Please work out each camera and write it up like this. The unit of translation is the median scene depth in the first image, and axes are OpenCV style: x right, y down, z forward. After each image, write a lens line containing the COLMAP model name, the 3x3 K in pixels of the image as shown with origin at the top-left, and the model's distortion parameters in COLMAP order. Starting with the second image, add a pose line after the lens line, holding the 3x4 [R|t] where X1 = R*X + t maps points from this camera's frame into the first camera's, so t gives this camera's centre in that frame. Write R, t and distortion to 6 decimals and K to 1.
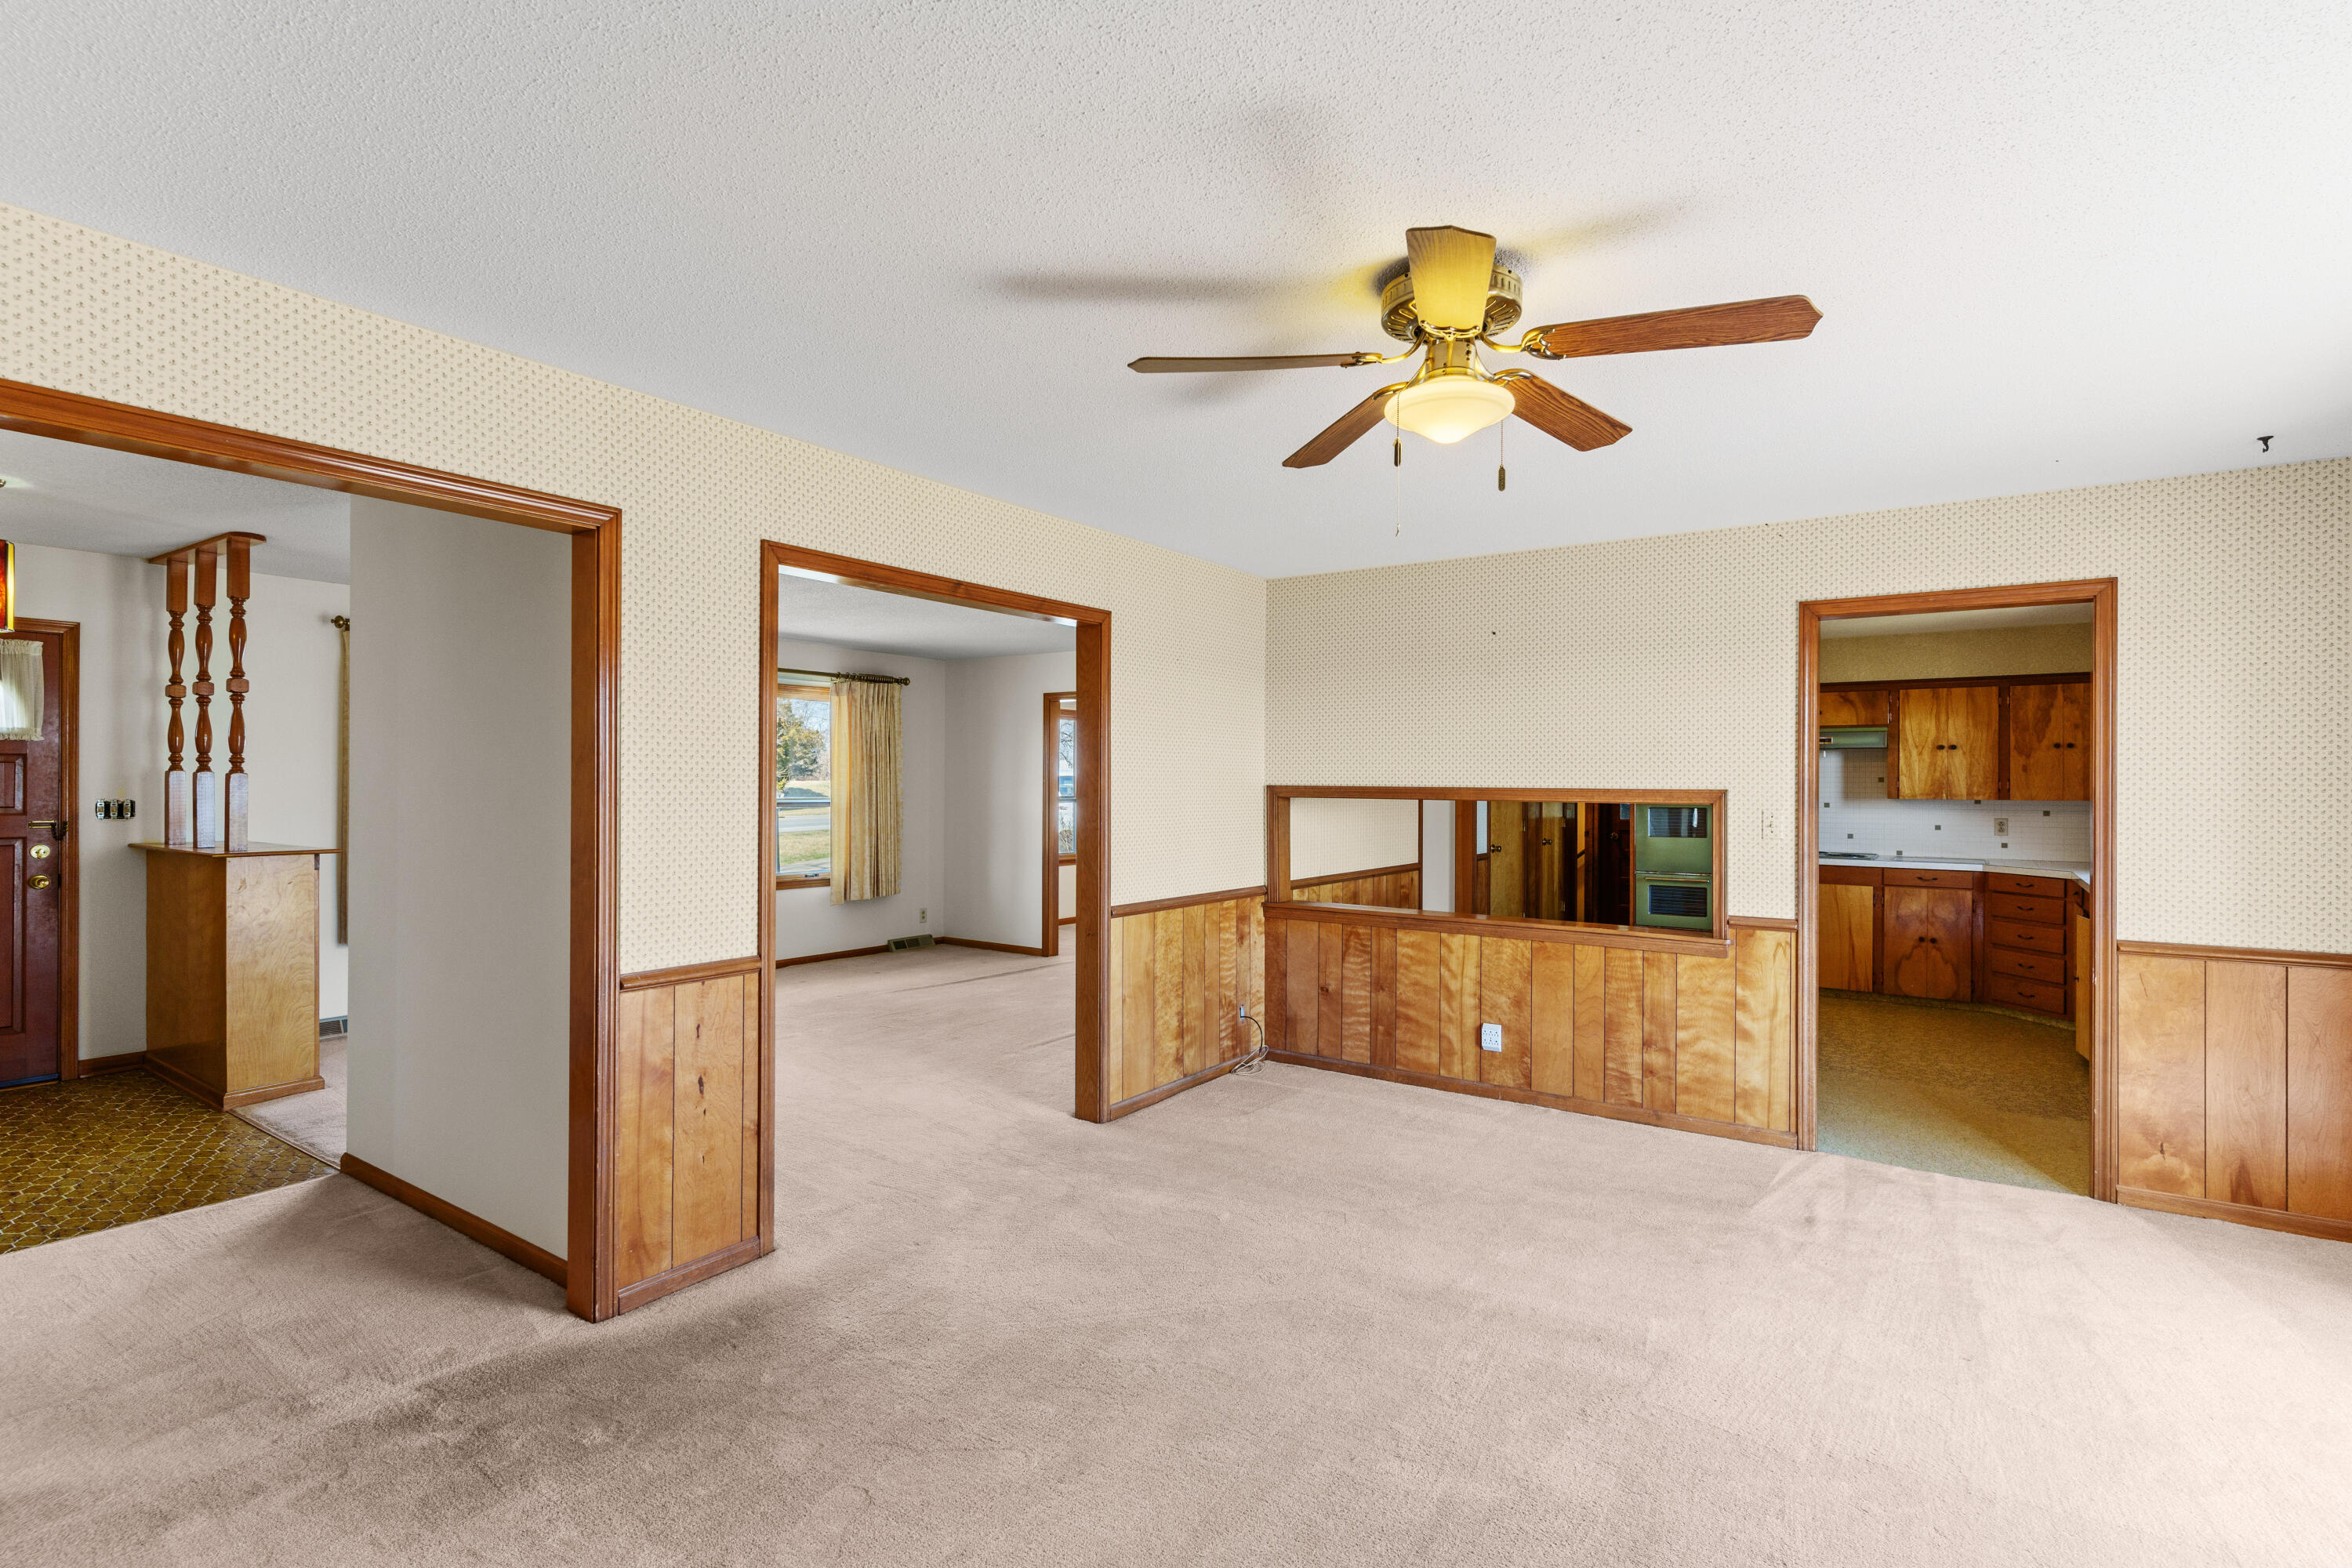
lens RADIAL K [[1127.8, 0, 1164.6], [0, 1127.8, 779.2], [0, 0, 1]] dist [0.002089, 0.000126]
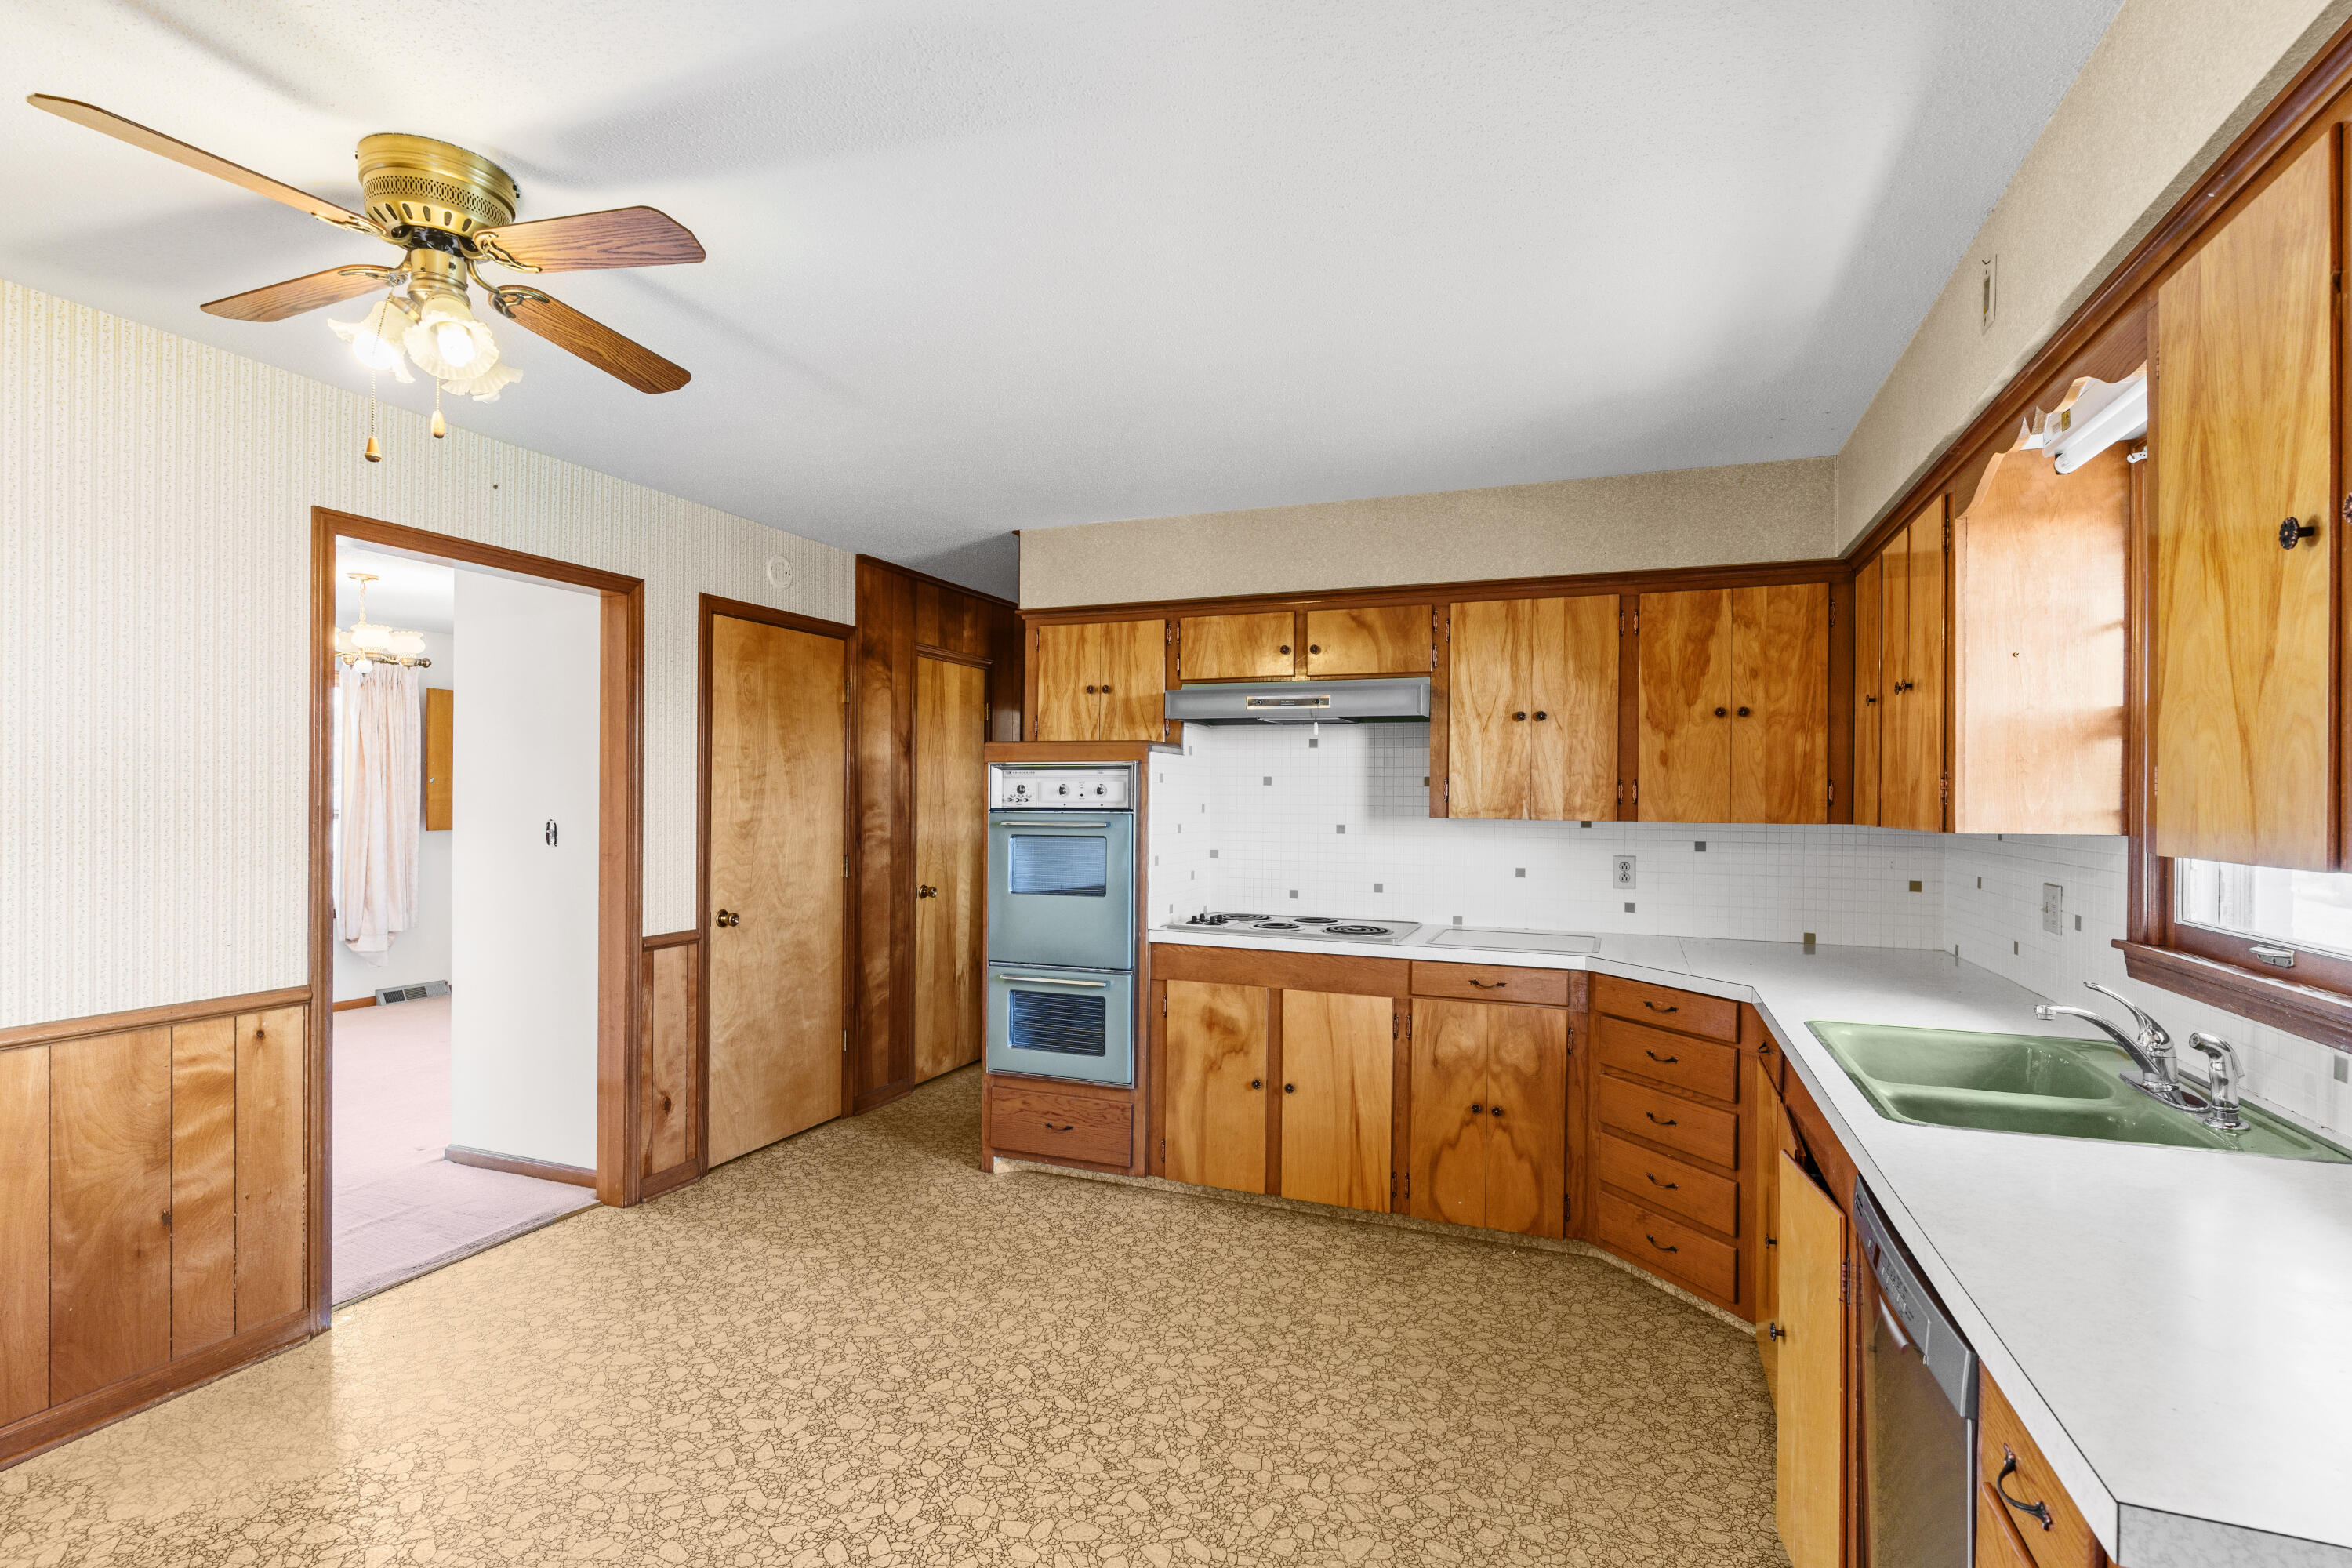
lens RADIAL K [[1131.3, 0, 1167.4], [0, 1131.3, 794.5], [0, 0, 1]] dist [0.001932, -0.000048]
pose [[0.973426, 0.002871, 0.228984, 0.429039], [-0.004138, 0.999979, 0.005055, 0.004896], [-0.228964, -0.005868, 0.973417, 0.557082]]
